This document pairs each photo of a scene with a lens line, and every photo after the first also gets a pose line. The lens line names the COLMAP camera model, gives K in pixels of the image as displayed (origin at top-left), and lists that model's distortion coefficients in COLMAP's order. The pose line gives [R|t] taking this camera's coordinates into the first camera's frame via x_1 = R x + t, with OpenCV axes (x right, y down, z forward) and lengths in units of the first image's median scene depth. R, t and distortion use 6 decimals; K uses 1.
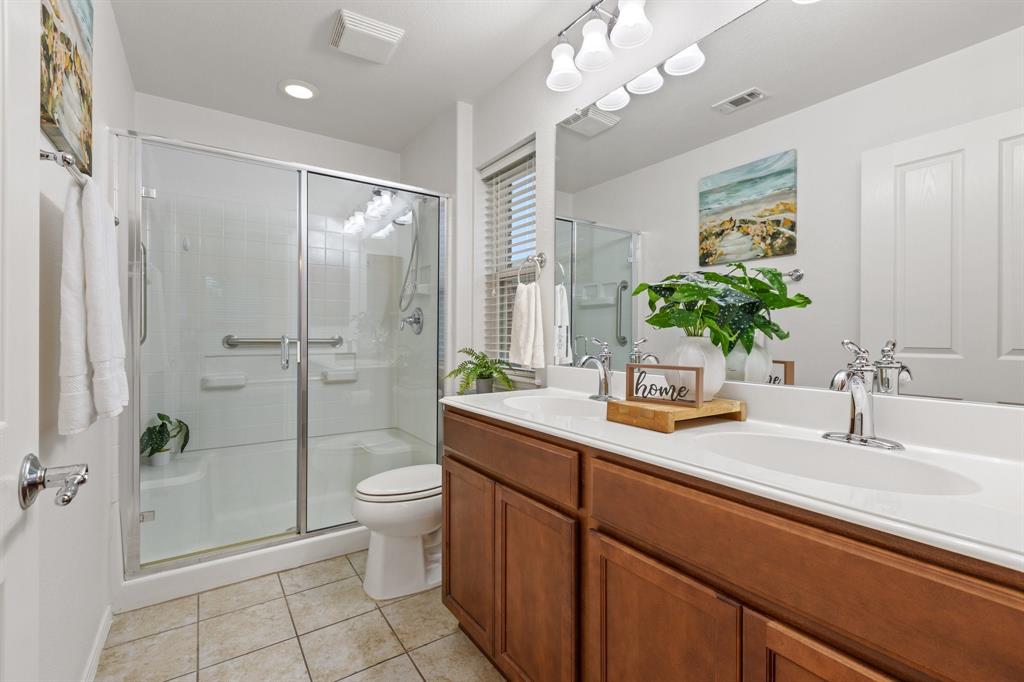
lens RADIAL K [[459.2, 0, 509.7], [0, 459.2, 333.2], [0, 0, 1]] dist [-0.001867, -0.000016]
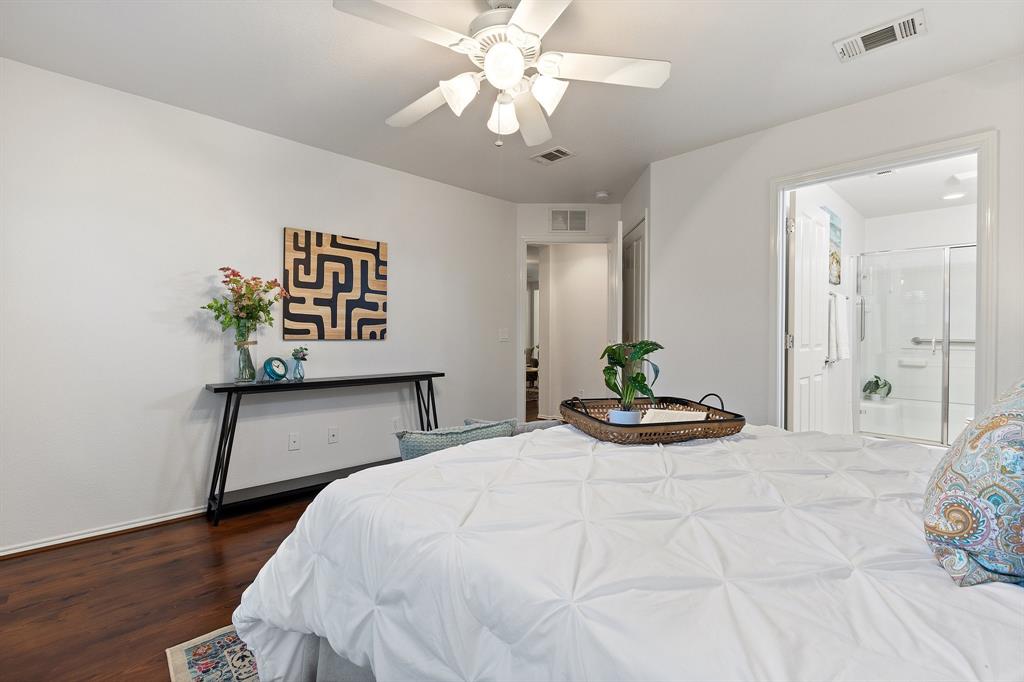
lens RADIAL K [[459.2, 0, 509.7], [0, 459.2, 333.2], [0, 0, 1]] dist [-0.001867, -0.000016]
pose [[0.176676, -0.000096, -0.984269, 0.956380], [0.000835, 1.000000, 0.000053, -0.013600], [0.984269, -0.000832, 0.176676, -0.958273]]
